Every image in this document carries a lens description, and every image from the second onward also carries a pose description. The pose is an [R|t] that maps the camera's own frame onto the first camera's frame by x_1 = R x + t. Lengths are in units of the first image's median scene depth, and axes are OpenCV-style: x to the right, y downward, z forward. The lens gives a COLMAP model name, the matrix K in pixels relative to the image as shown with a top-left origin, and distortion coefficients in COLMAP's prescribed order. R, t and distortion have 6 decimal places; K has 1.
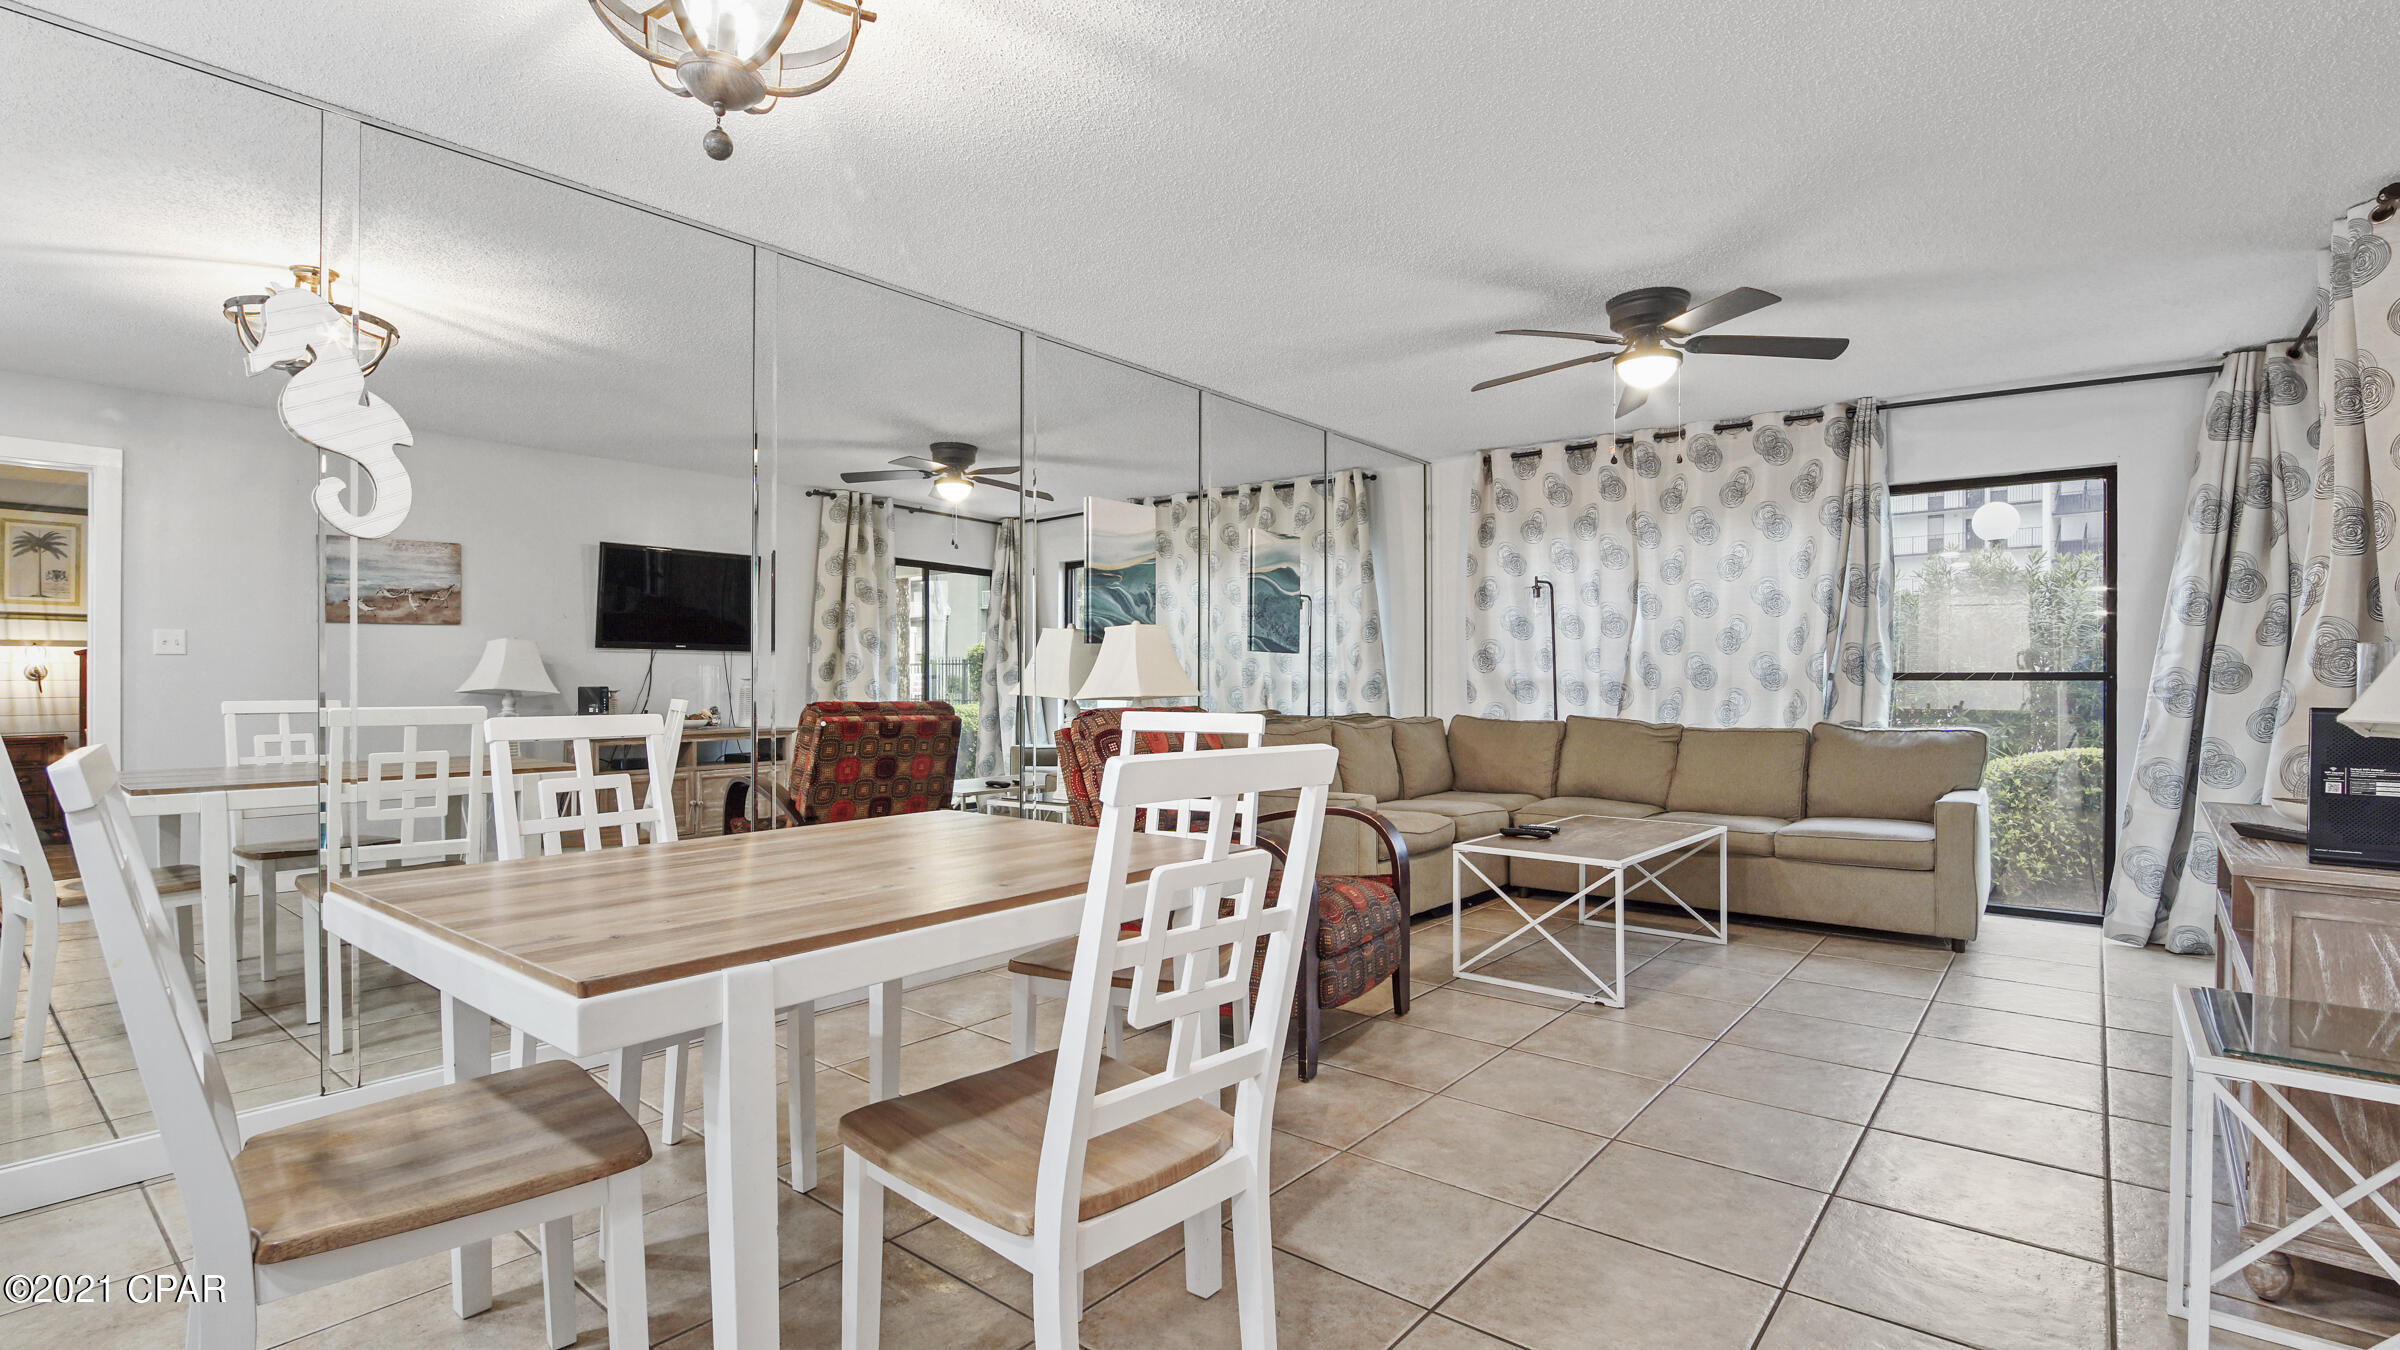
lens RADIAL K [[1091.2, 0, 1195.4], [0, 1091.2, 669.8], [0, 0, 1]] dist [-0.016675, 0.000292]
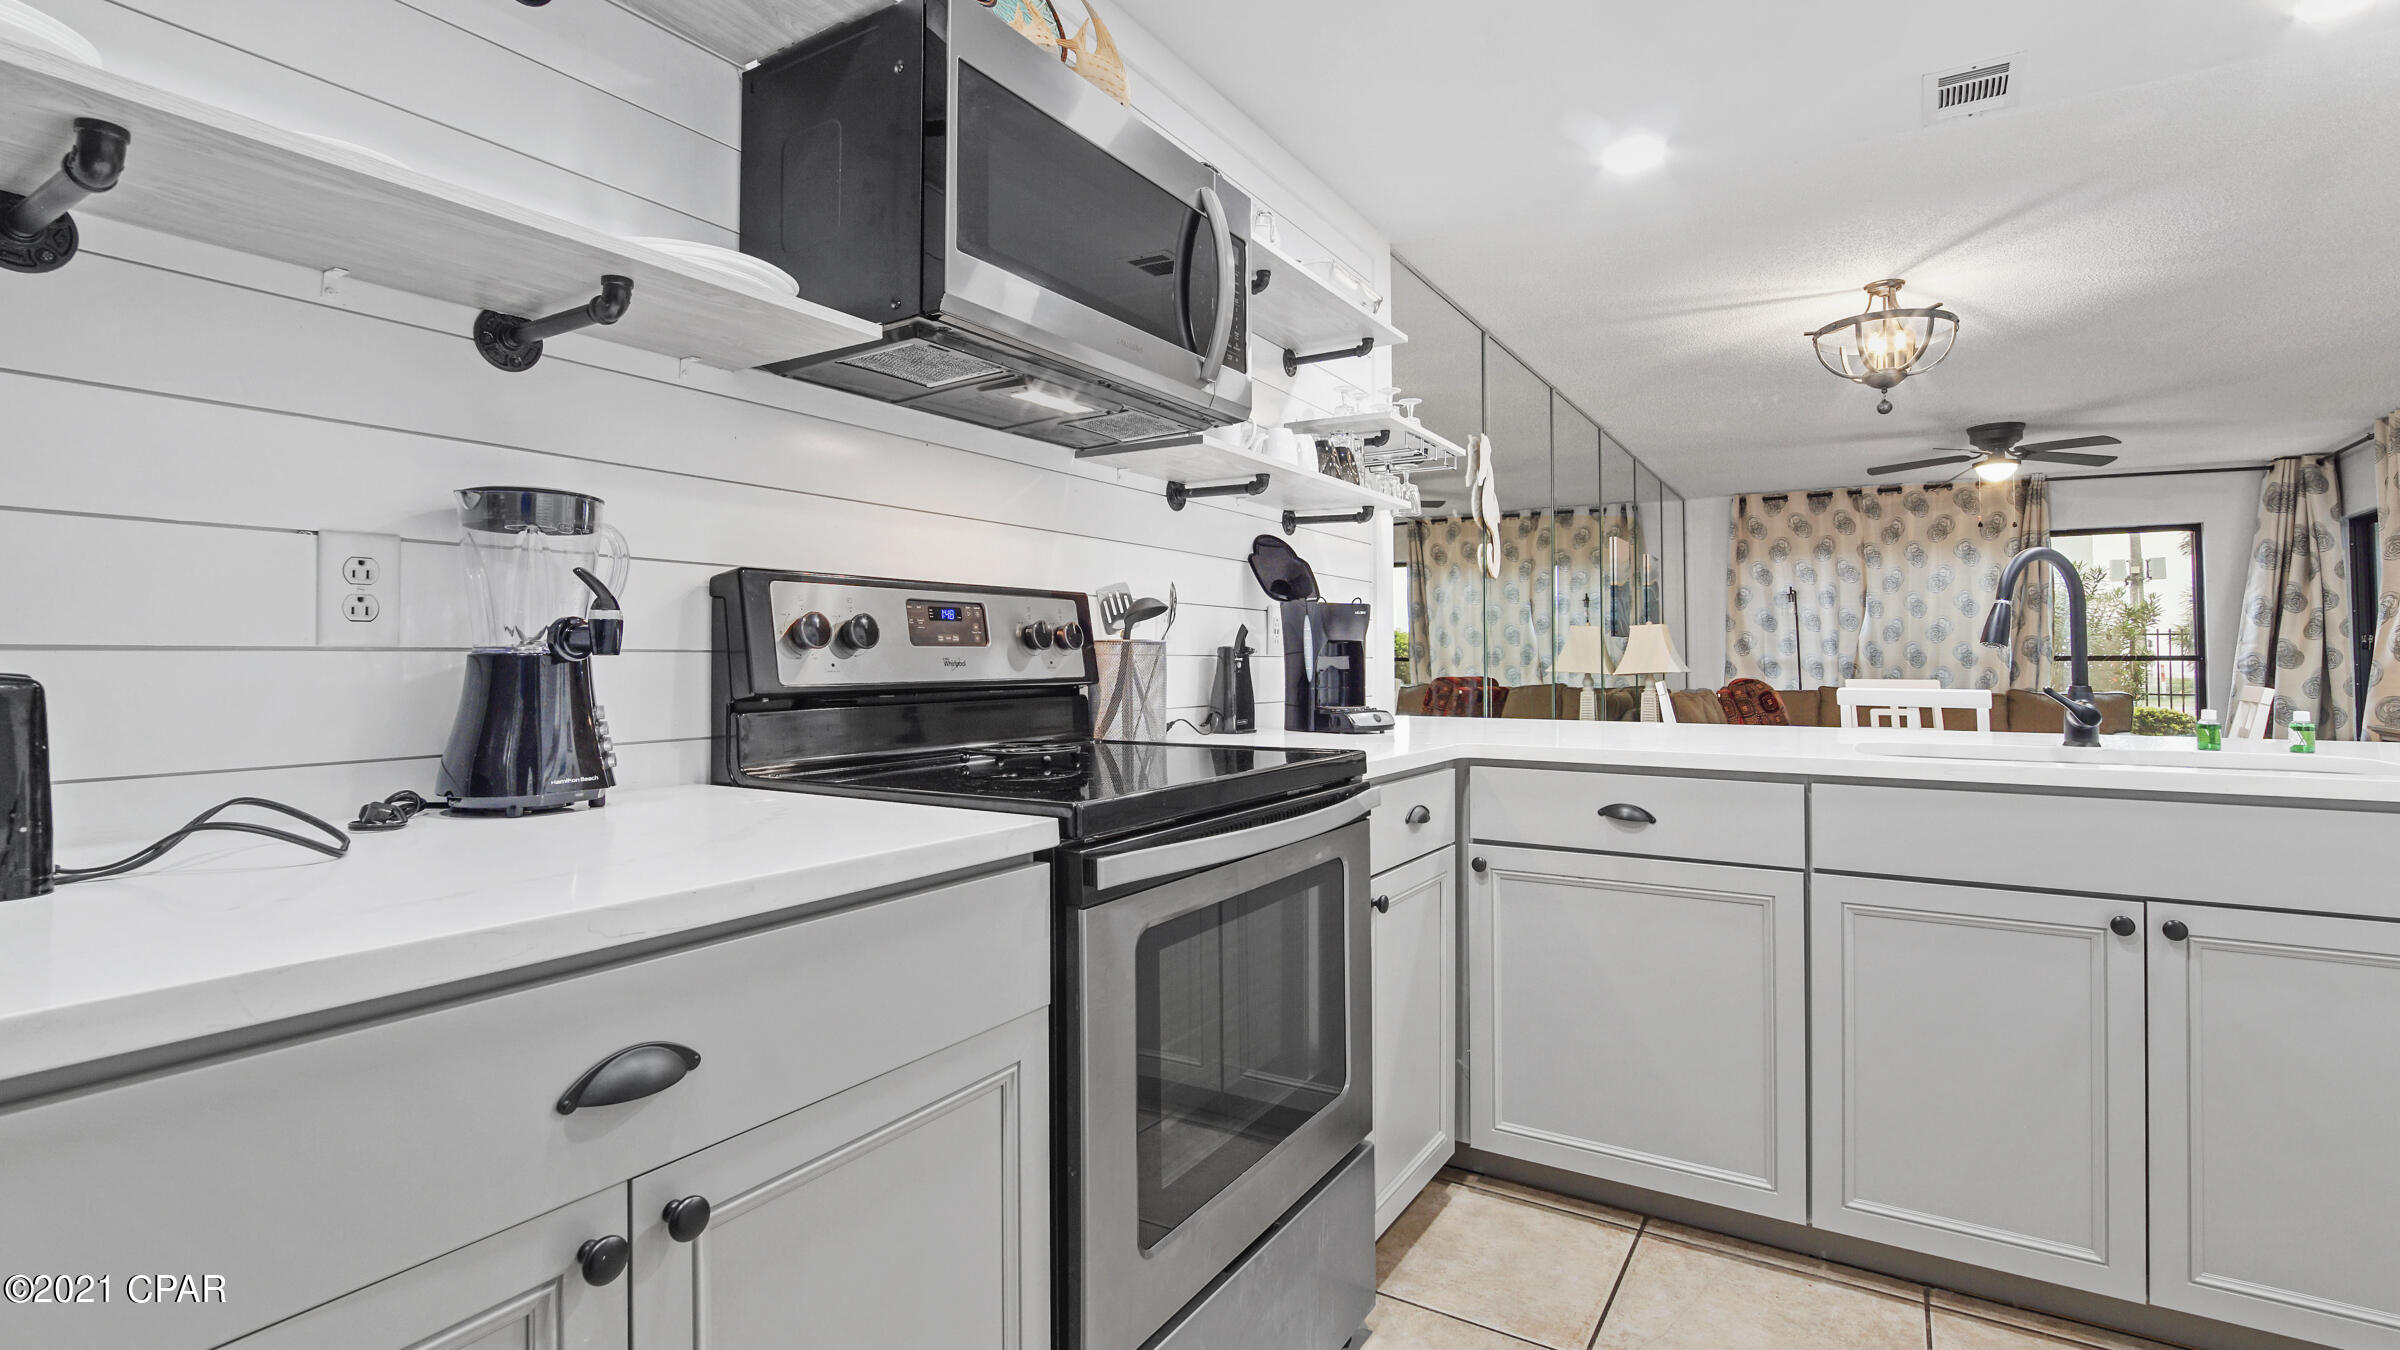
lens RADIAL K [[1096.8, 0, 1201.8], [0, 1096.8, 626.1], [0, 0, 1]] dist [-0.013142, 0.000629]
pose [[0.991091, 0.005523, 0.133075, -0.675296], [-0.002136, 0.999670, -0.025585, 0.002452], [-0.133173, 0.025073, 0.990776, -0.310785]]
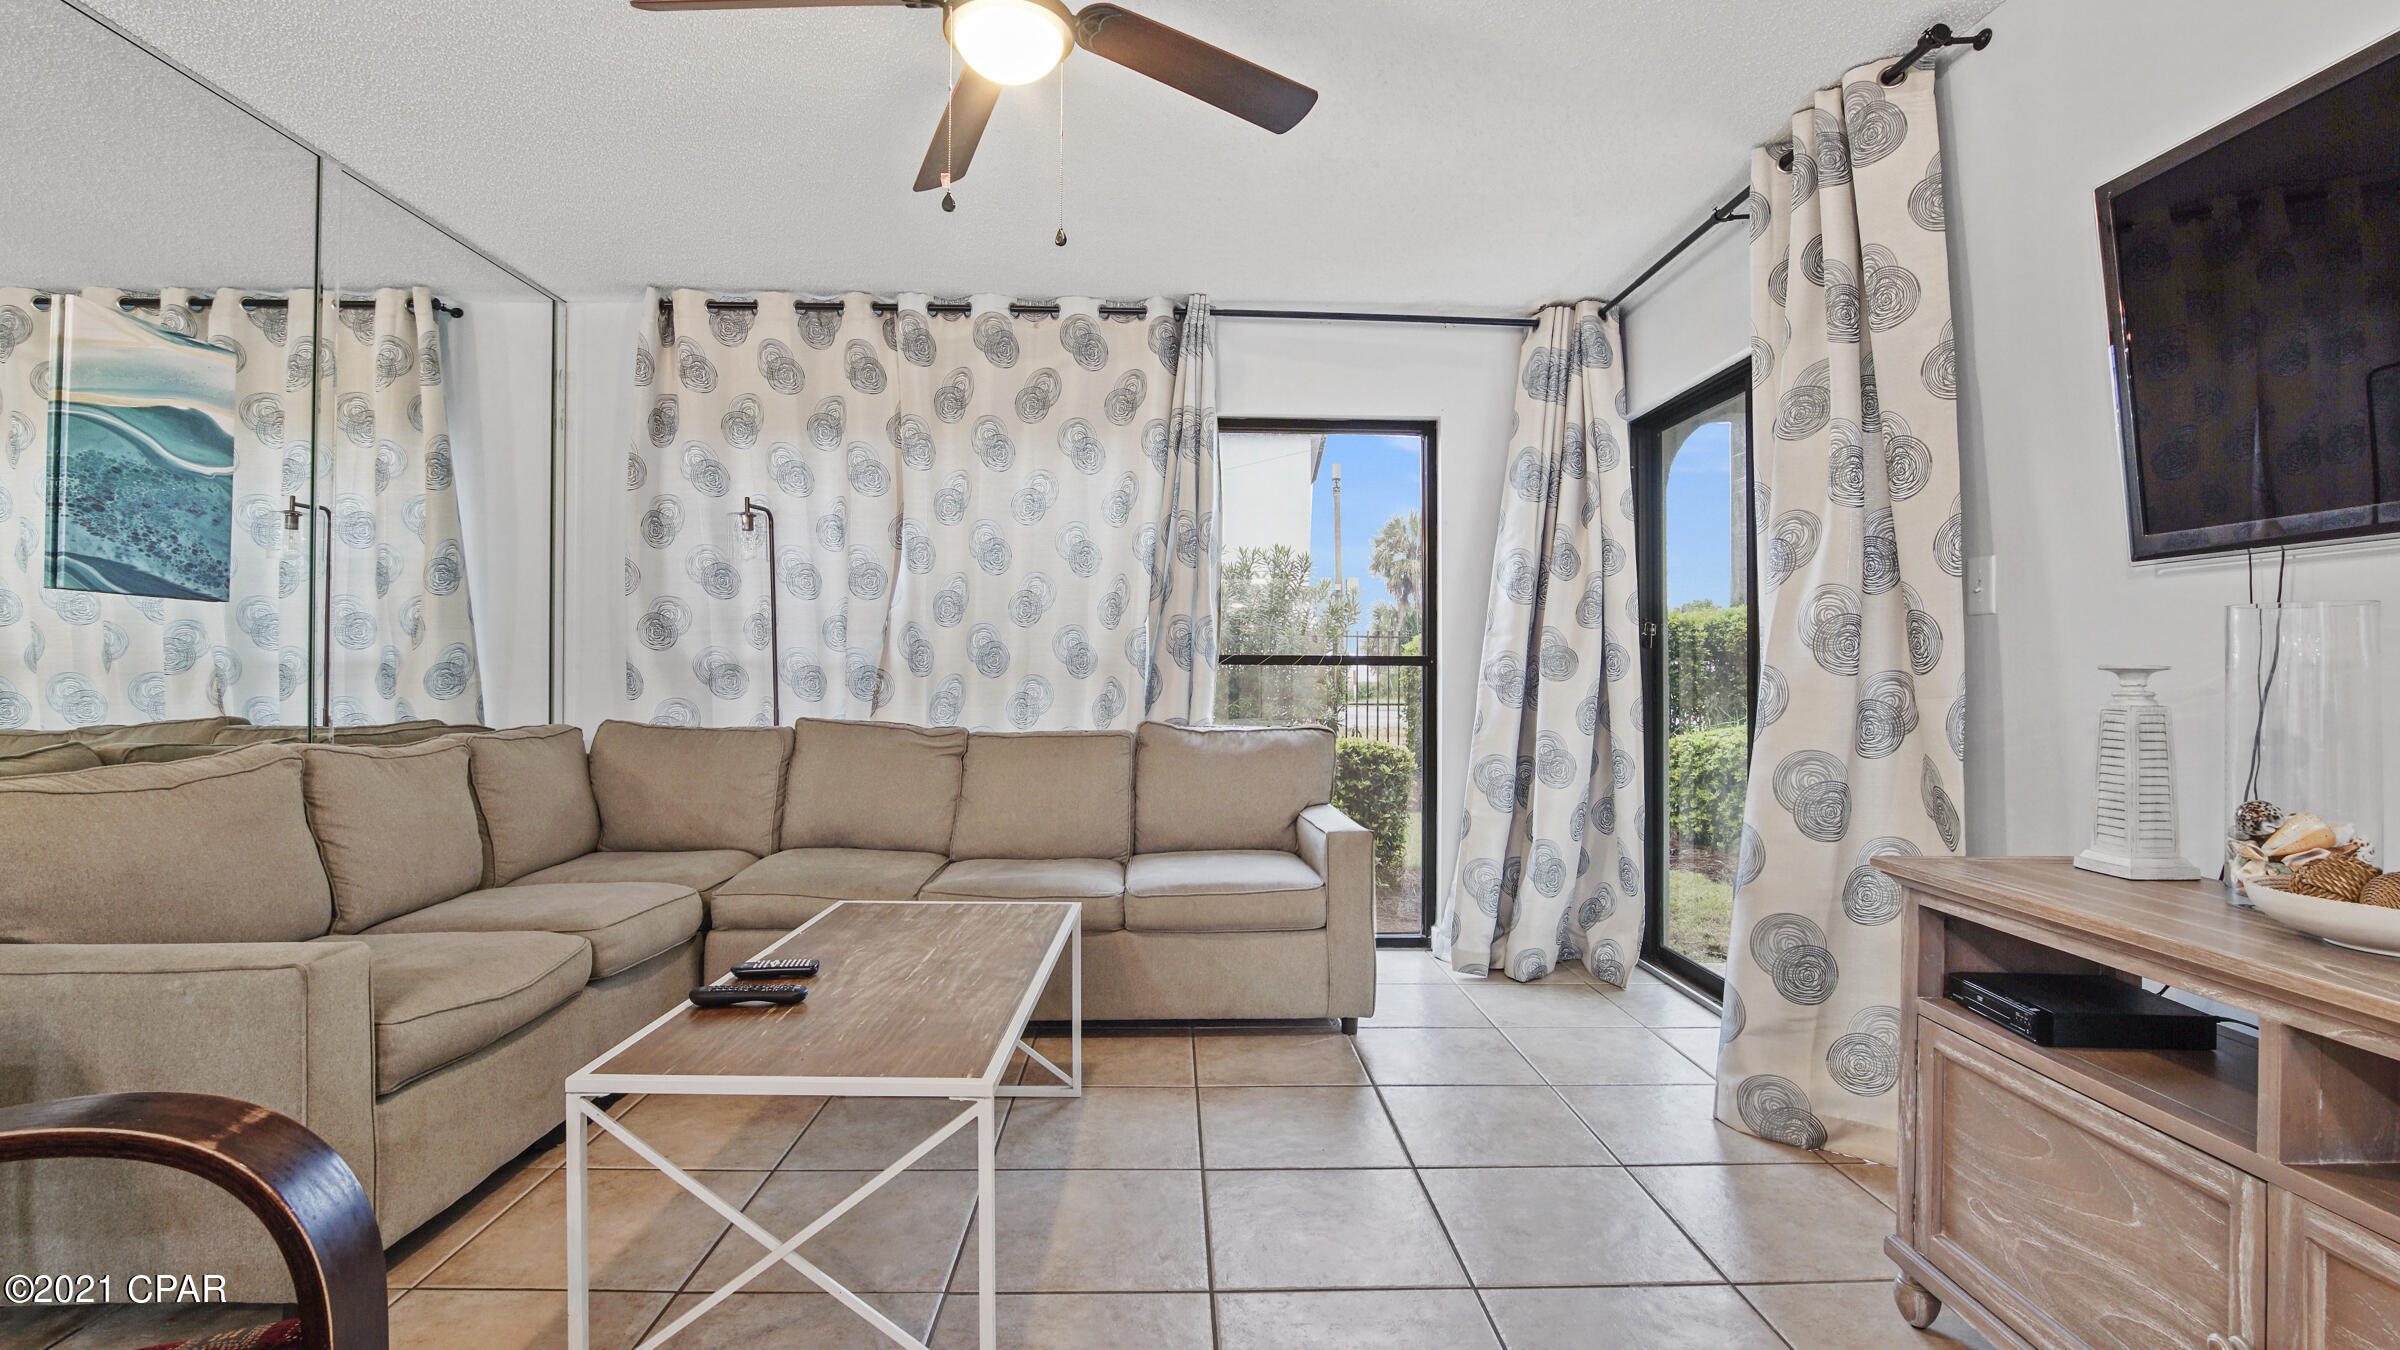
lens RADIAL K [[1091.2, 0, 1195.4], [0, 1091.2, 669.8], [0, 0, 1]] dist [-0.016675, 0.000292]
pose [[0.755174, 0.000990, 0.655524, 0.105752], [-0.009900, 0.999902, 0.009894, 0.005238], [-0.655450, -0.013962, 0.755109, 0.386752]]
